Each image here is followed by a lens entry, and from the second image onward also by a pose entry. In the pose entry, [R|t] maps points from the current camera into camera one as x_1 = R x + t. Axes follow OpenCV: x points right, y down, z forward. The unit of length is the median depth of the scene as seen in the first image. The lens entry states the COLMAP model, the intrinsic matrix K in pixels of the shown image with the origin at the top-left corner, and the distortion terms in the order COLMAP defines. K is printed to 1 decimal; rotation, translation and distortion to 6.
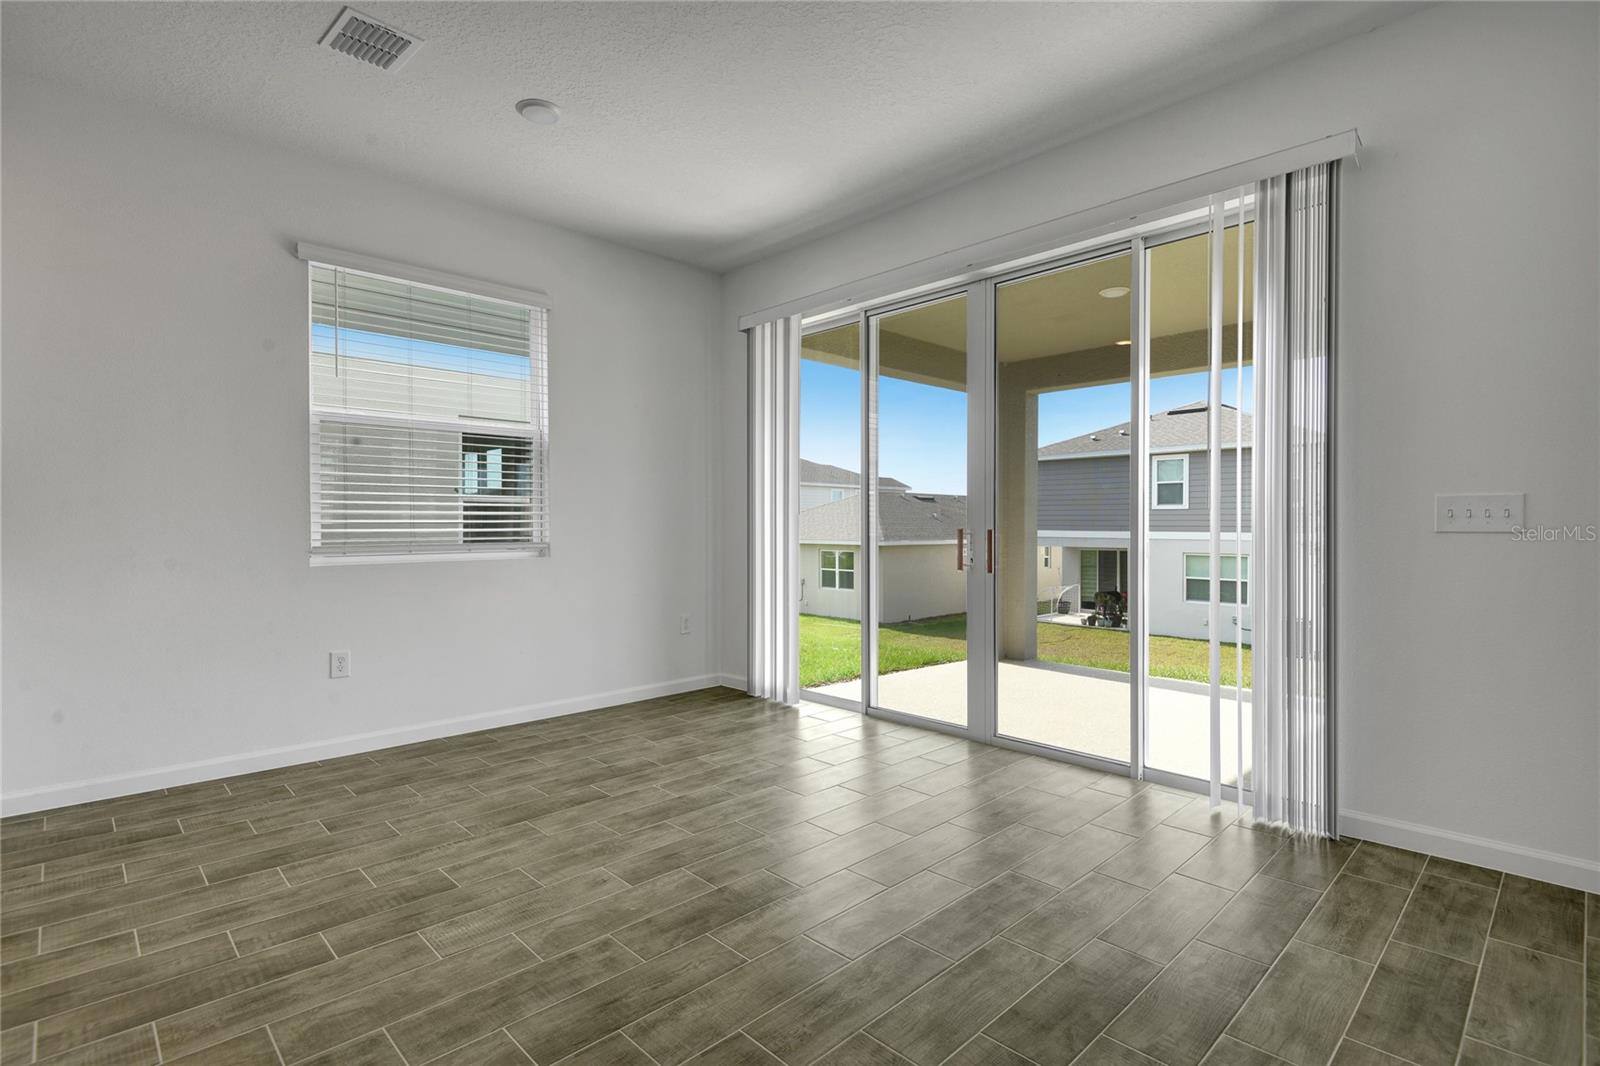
lens RADIAL K [[769.1, 0, 800.0], [0, 769.1, 533.0], [0, 0, 1]] dist [-0.003185, -0.000891]
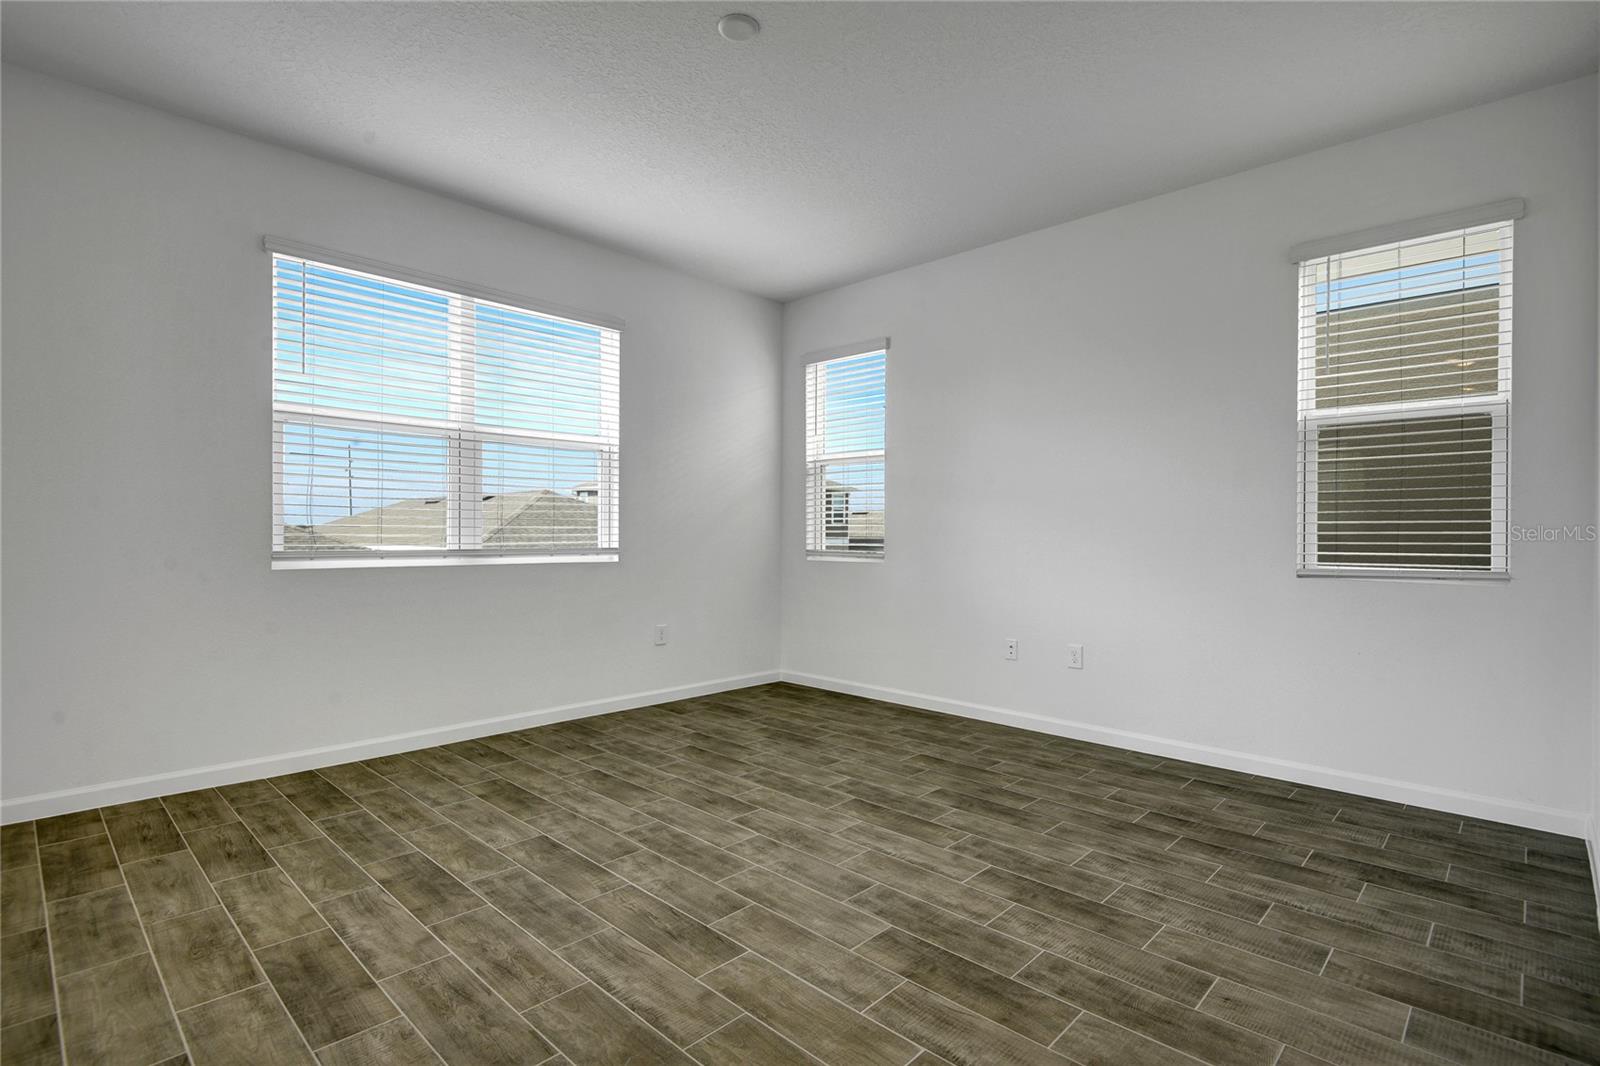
lens RADIAL K [[769.1, 0, 800.0], [0, 769.1, 533.0], [0, 0, 1]] dist [-0.003185, -0.000891]
pose [[0.035611, 0.002894, -0.999362, 0.160507], [-0.004076, 0.999988, 0.002751, -0.001003], [0.999357, 0.003975, 0.035623, 0.138089]]
